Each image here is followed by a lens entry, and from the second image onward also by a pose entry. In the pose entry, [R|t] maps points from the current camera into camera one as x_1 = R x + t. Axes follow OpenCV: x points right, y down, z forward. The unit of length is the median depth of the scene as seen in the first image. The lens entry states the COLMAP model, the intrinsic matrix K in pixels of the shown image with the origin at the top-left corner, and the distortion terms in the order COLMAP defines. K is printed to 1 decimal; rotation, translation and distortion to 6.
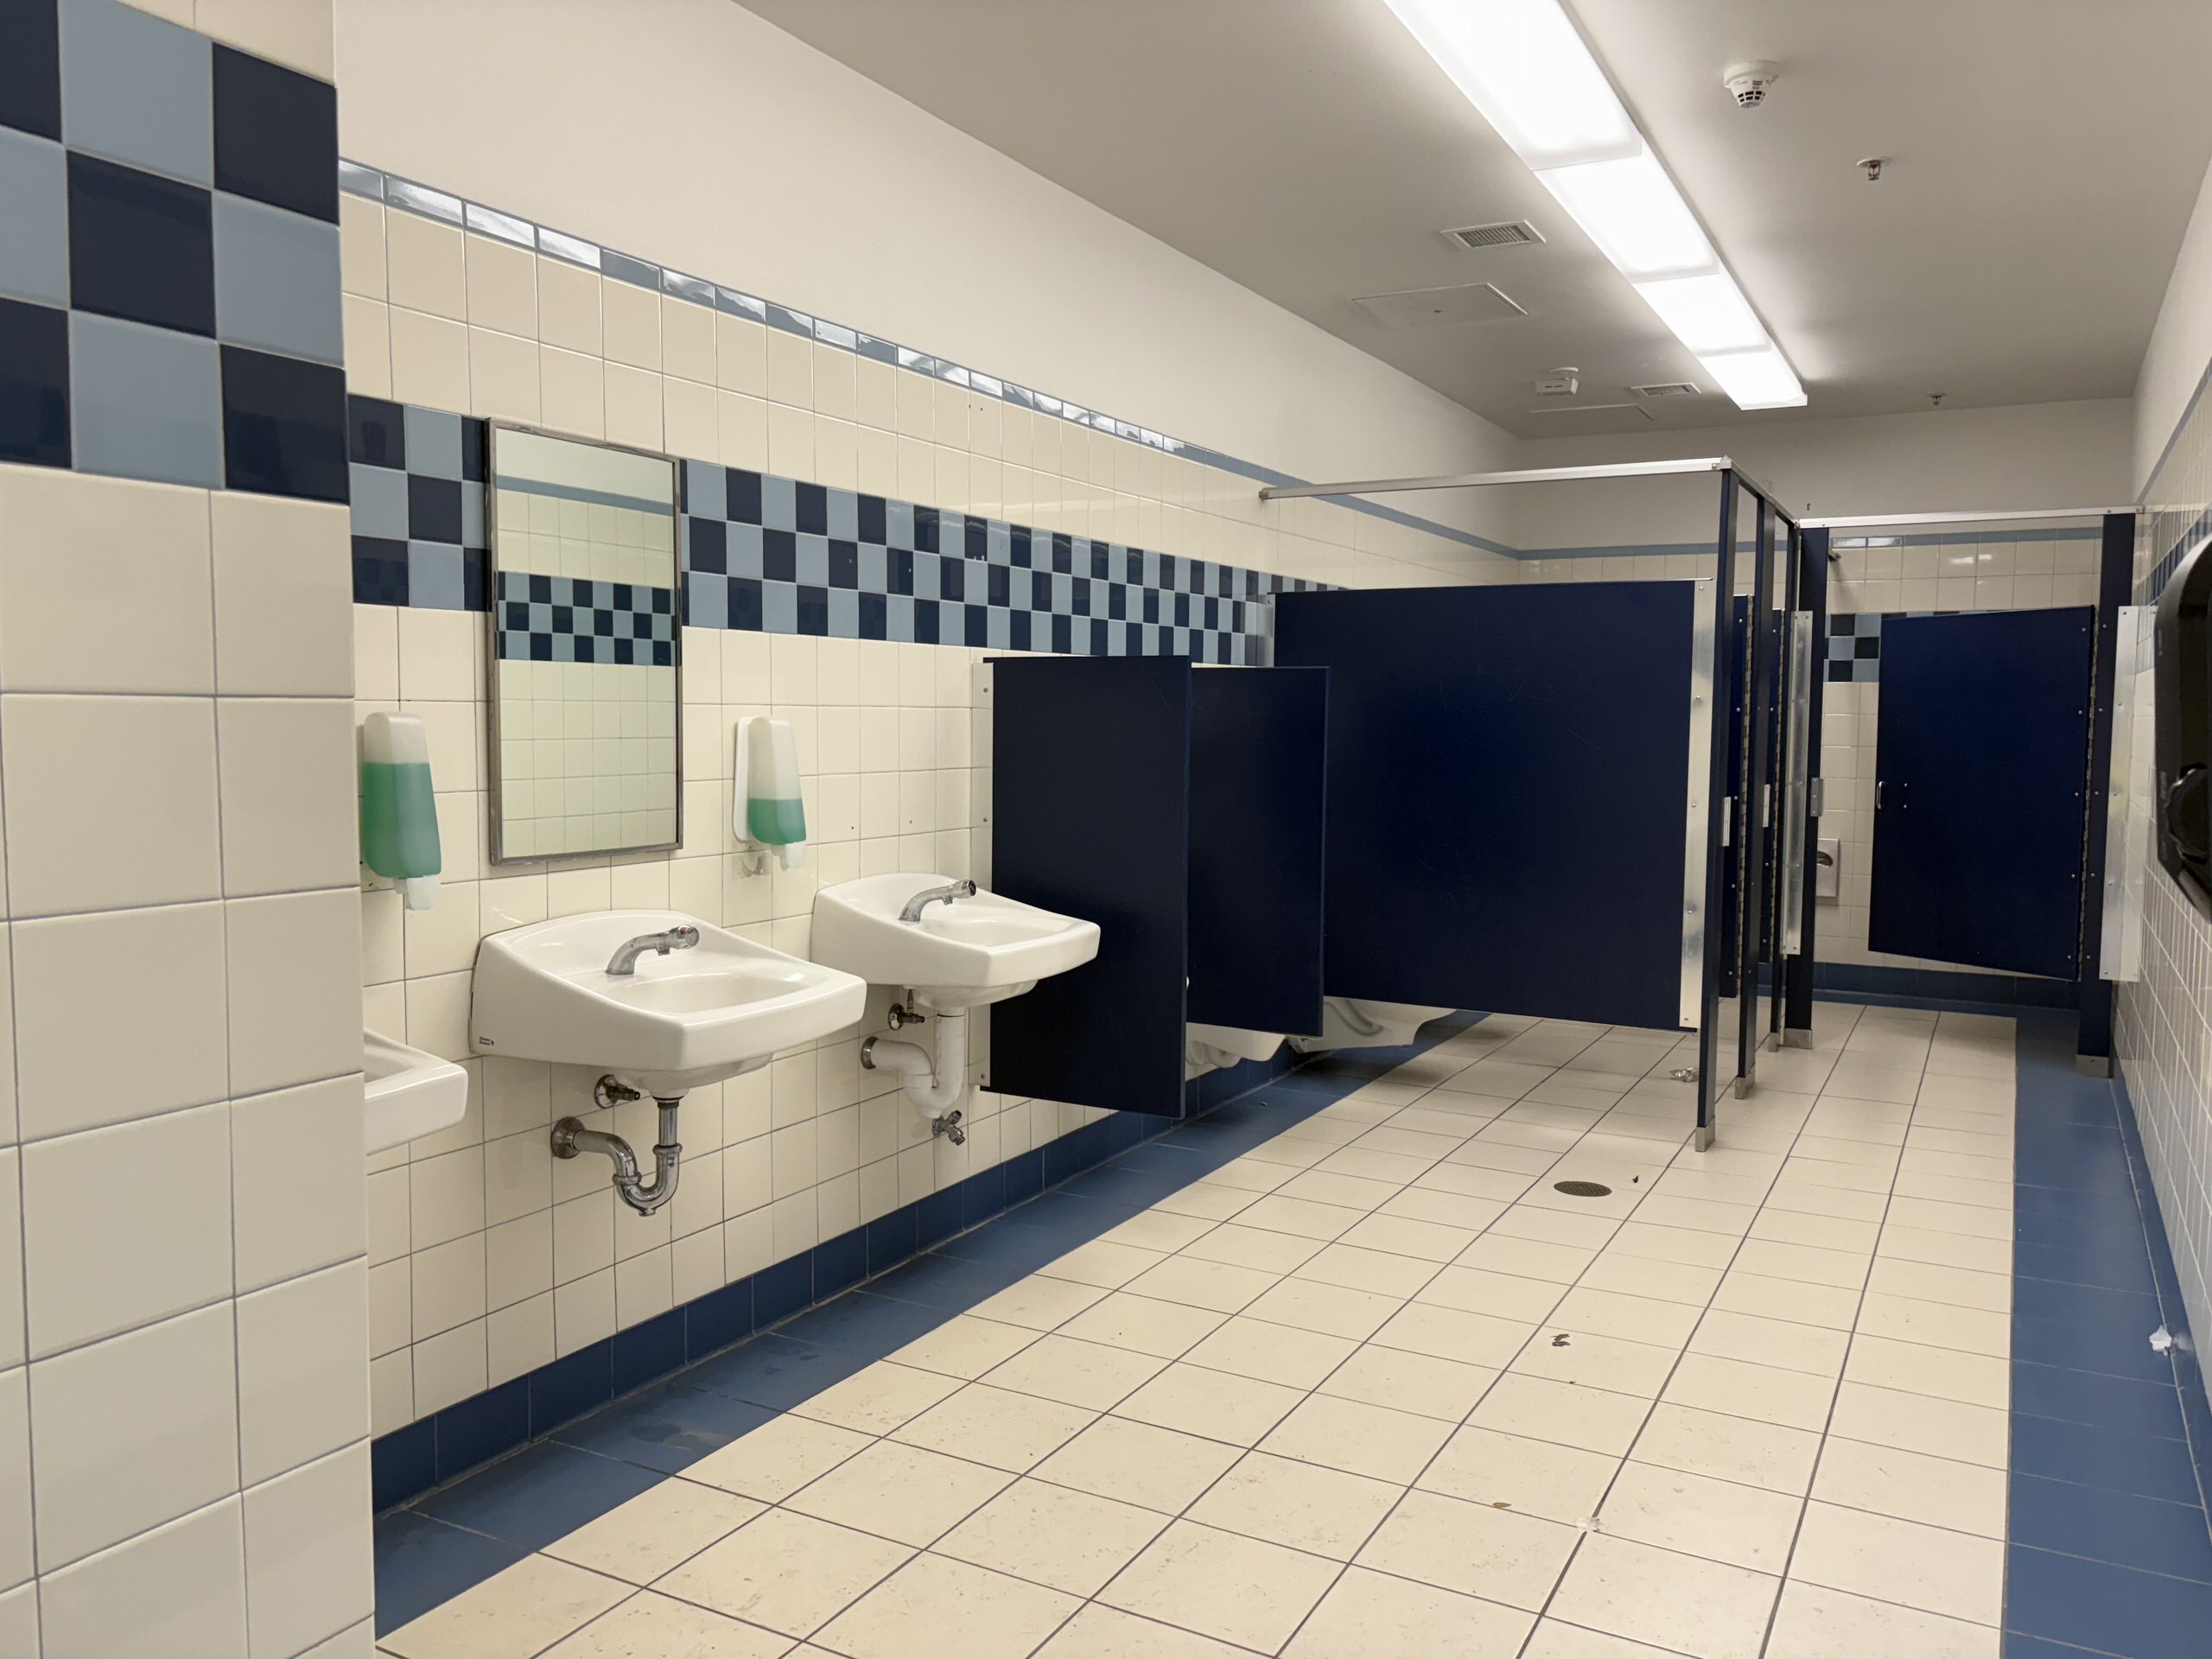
lens RADIAL K [[1670.2, 0, 1106.0], [0, 1670.2, 829.5], [0, 0, 1]] dist [0.056219, -0.000711]
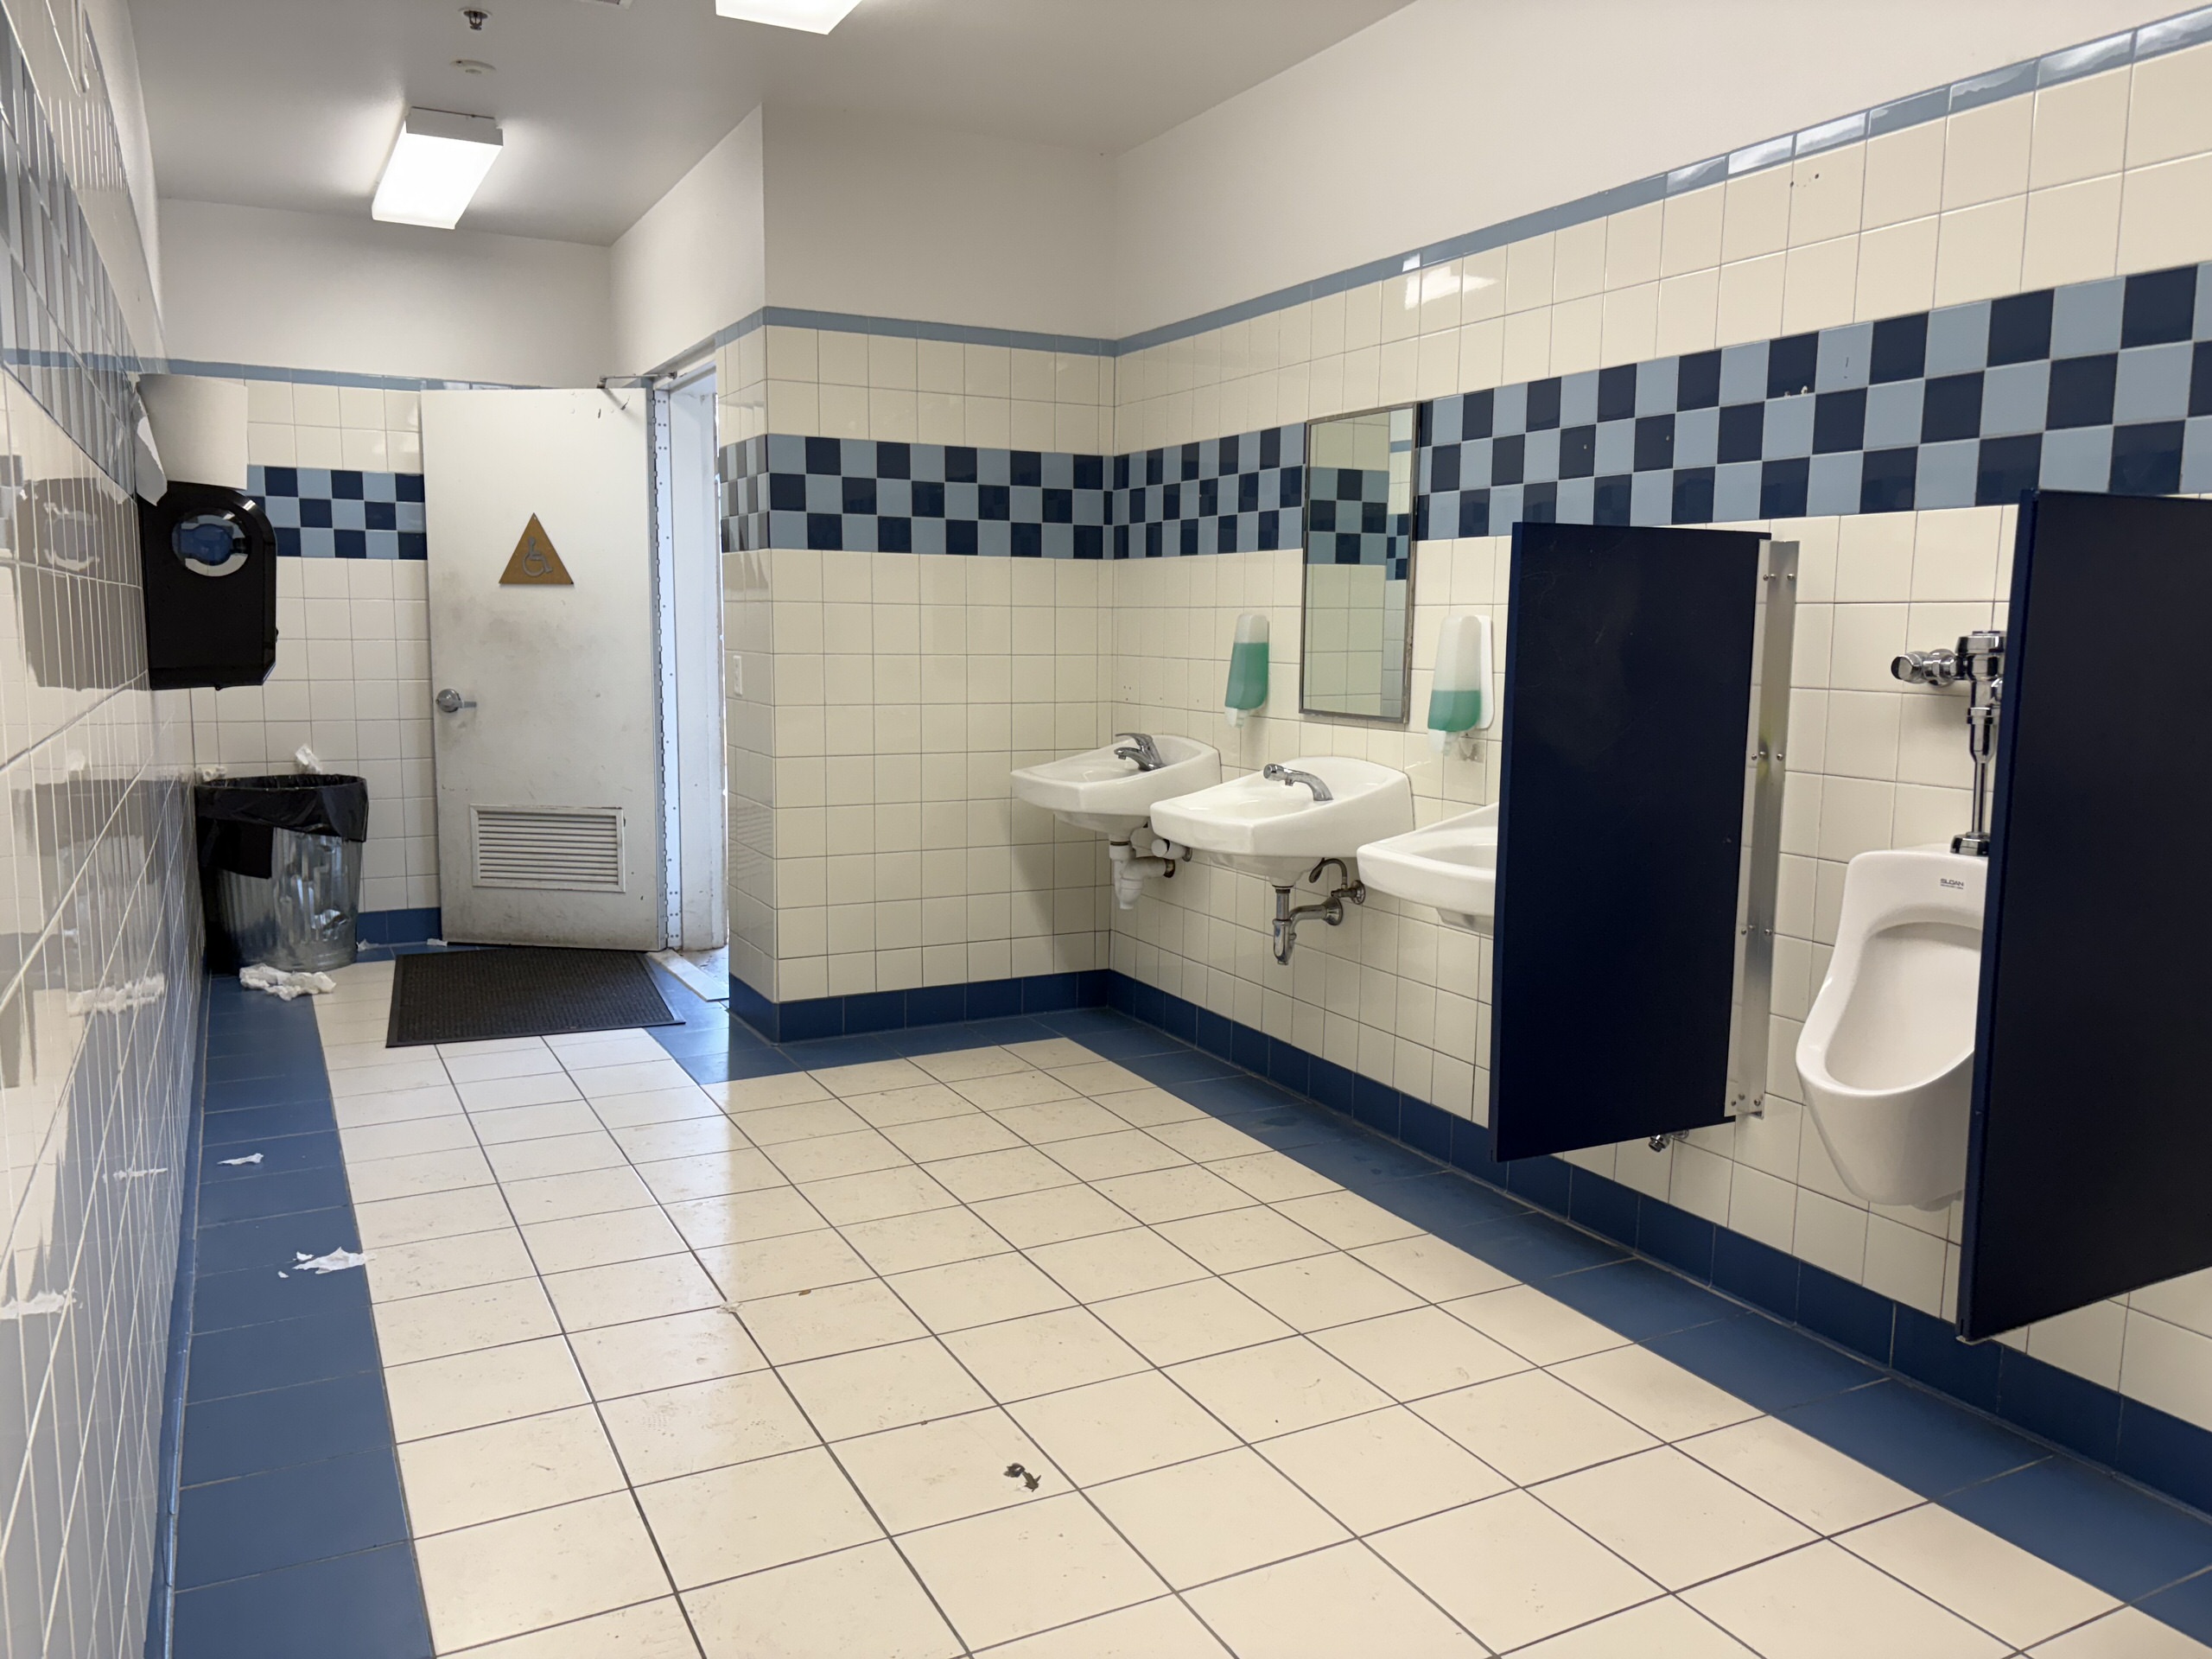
lens RADIAL K [[1657.2, 0, 1106.0], [0, 1657.2, 829.5], [0, 0, 1]] dist [-0.056919, 0.000113]
pose [[-0.566403, 0.098719, -0.818194, 0.824331], [-0.060101, 0.985208, 0.160475, -0.088320], [0.821934, 0.140068, -0.552092, 1.423947]]
